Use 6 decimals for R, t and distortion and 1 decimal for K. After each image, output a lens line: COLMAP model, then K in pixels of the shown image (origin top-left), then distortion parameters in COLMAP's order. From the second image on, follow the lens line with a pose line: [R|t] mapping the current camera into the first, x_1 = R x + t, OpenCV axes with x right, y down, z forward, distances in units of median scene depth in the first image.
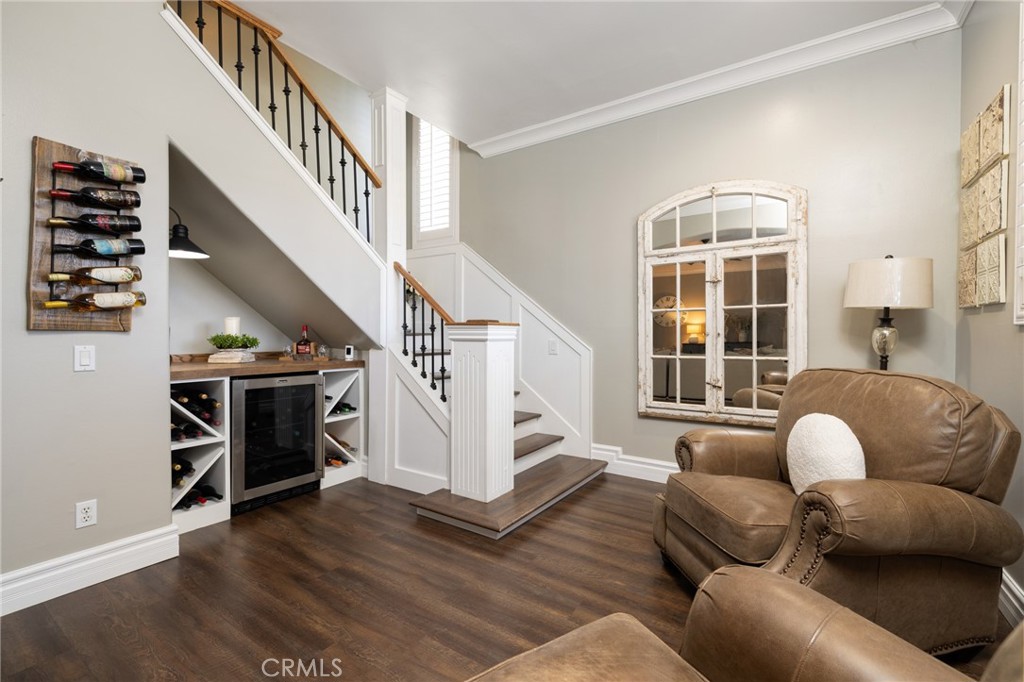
lens RADIAL K [[429.0, 0, 518.7], [0, 429.0, 338.2], [0, 0, 1]] dist [-0.002212, 0.000107]
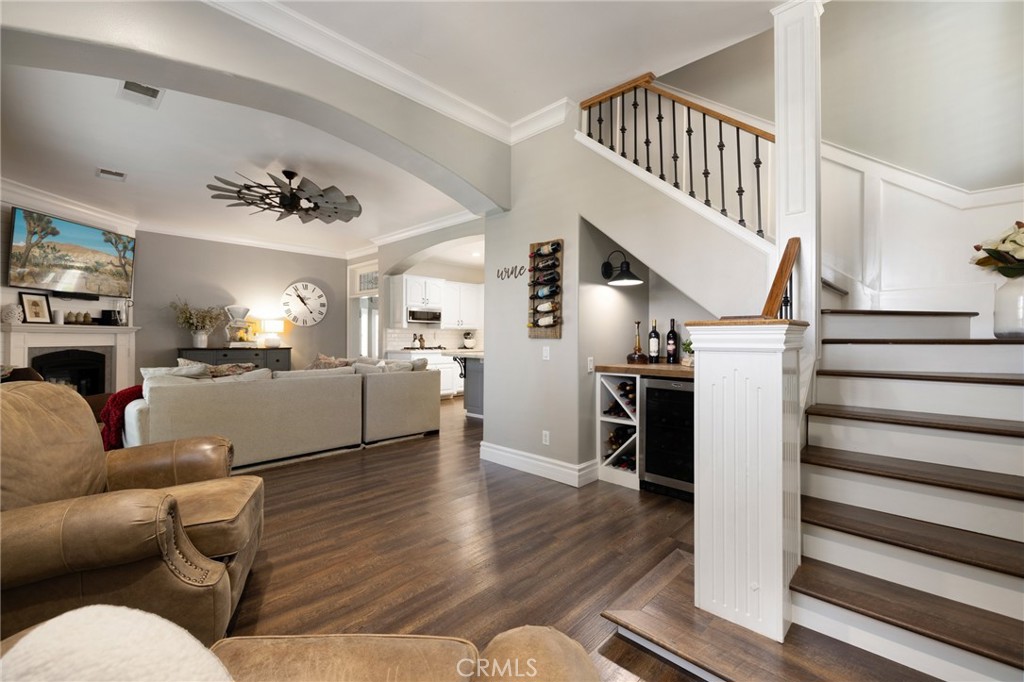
lens RADIAL K [[429.0, 0, 515.6], [0, 429.0, 335.7], [0, 0, 1]] dist [-0.002212, 0.000107]
pose [[-0.166385, -0.013349, -0.985970, 0.654437], [-0.009743, 0.999882, -0.011893, -0.005819], [0.986013, 0.007628, -0.166495, 0.915565]]
